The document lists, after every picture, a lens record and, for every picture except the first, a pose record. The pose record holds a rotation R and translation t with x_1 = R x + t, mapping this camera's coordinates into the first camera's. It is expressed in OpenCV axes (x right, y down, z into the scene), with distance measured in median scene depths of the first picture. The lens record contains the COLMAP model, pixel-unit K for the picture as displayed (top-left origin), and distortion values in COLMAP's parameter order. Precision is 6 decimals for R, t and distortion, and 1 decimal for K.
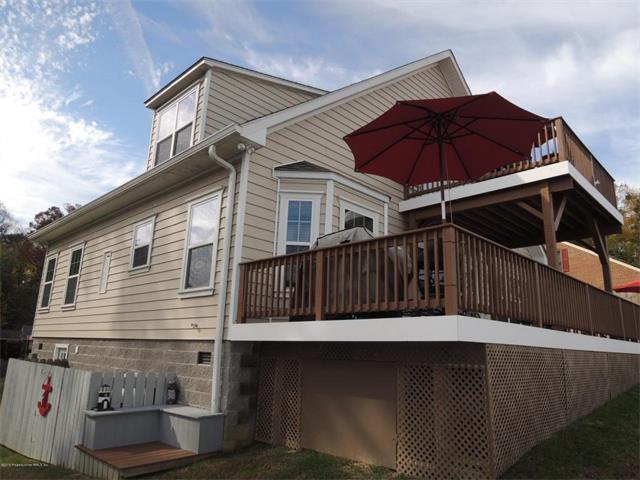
lens RADIAL K [[454.2, 0, 320.0], [0, 454.2, 240.0], [0, 0, 1]] dist [-0.079323, 0.000543]
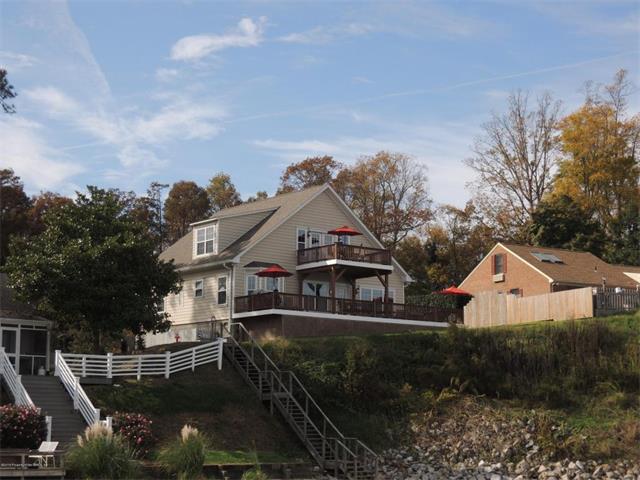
lens RADIAL K [[1156.4, 0, 320.0], [0, 1156.4, 240.0], [0, 0, 1]] dist [-0.001715, -0.002010]
pose [[0.990852, -0.046388, -0.126726, 1.644551], [0.057037, 0.995020, 0.081740, -1.088221], [0.122303, -0.088220, 0.988564, -7.782494]]
